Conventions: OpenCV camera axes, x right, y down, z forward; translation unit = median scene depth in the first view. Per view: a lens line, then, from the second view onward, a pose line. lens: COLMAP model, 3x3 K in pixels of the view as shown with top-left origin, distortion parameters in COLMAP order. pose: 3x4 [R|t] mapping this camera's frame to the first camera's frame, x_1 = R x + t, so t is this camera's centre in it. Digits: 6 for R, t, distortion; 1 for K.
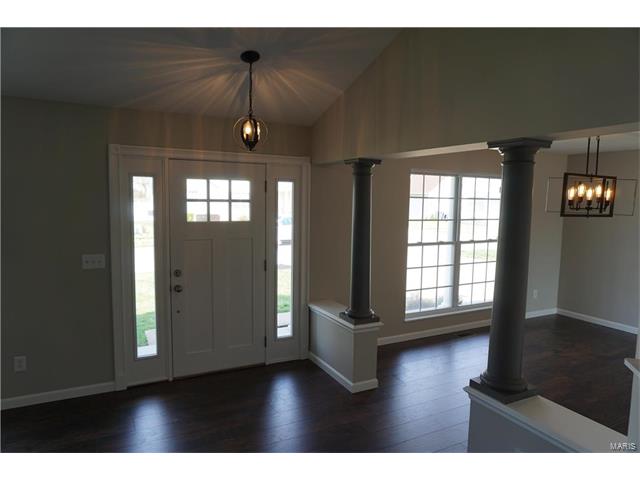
lens RADIAL K [[426.9, 0, 319.1], [0, 426.9, 238.5], [0, 0, 1]] dist [-0.042380, 0.010965]
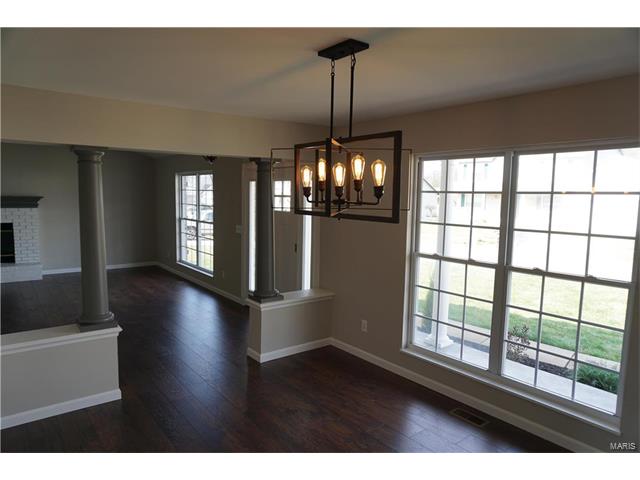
lens RADIAL K [[426.9, 0, 319.5], [0, 426.9, 243.5], [0, 0, 1]] dist [-0.042380, 0.010965]
pose [[0.179806, 0.097361, -0.978872, 1.174414], [-0.107334, 0.991091, 0.078861, -0.059226], [0.977829, 0.090886, 0.188654, 0.874130]]
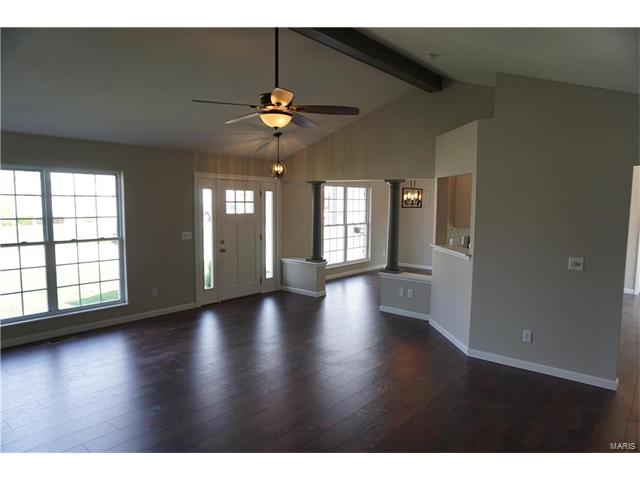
lens RADIAL K [[426.9, 0, 321.5], [0, 426.9, 240.9], [0, 0, 1]] dist [-0.042380, 0.010965]
pose [[0.923177, -0.043436, 0.381913, -0.612965], [0.041249, 0.999052, 0.013916, 0.065933], [-0.382156, 0.002906, 0.924093, -0.814237]]
